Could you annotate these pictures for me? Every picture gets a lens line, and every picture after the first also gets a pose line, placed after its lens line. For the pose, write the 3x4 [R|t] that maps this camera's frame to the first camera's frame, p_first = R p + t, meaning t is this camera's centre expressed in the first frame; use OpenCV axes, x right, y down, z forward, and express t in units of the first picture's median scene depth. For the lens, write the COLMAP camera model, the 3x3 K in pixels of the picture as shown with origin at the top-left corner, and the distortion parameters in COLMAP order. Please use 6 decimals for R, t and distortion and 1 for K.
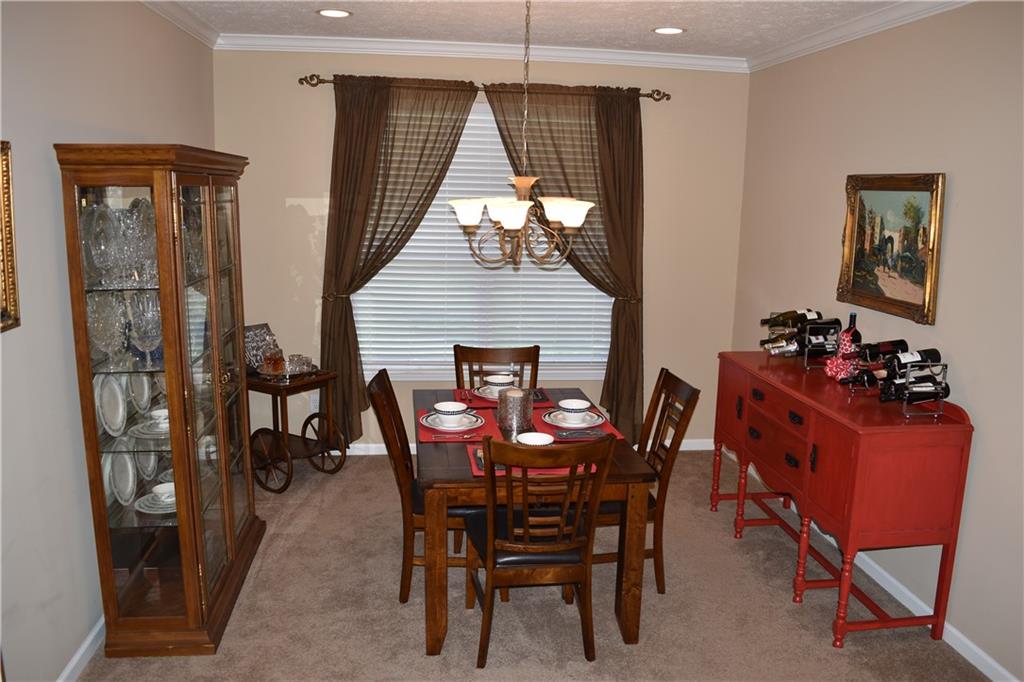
lens RADIAL K [[810.7, 0, 519.7], [0, 810.7, 342.3], [0, 0, 1]] dist [-0.092307, 0.022183]
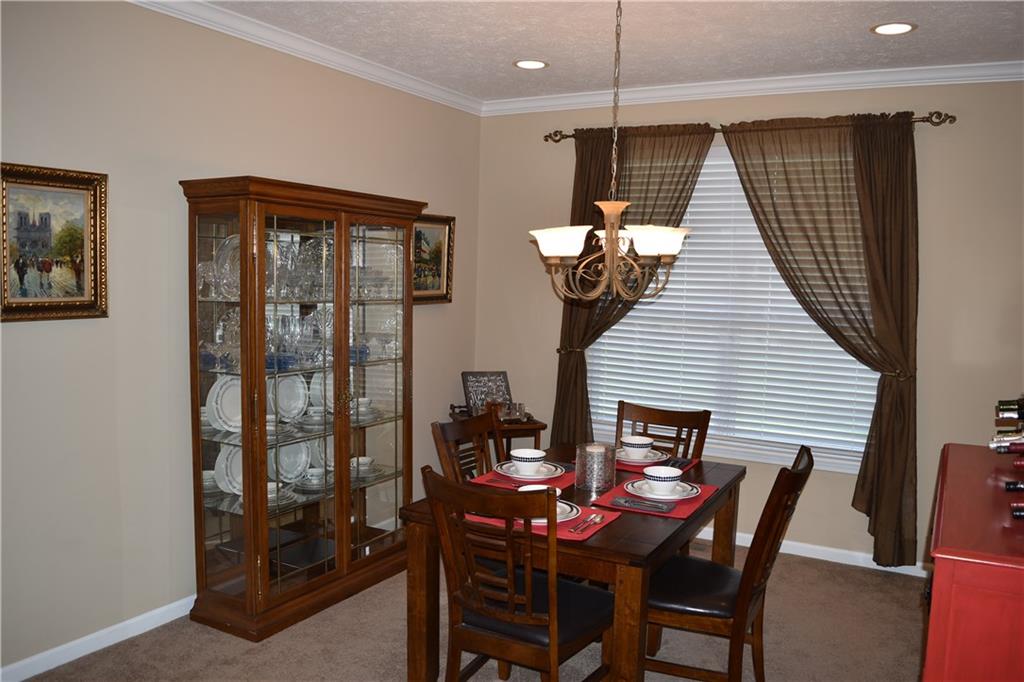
lens RADIAL K [[810.7, 0, 513.3], [0, 810.7, 339.4], [0, 0, 1]] dist [-0.092307, 0.022183]
pose [[0.804695, 0.045481, -0.591944, 0.310764], [-0.117116, 0.989629, -0.083171, 0.021087], [0.582023, 0.136253, 0.801676, 0.169236]]
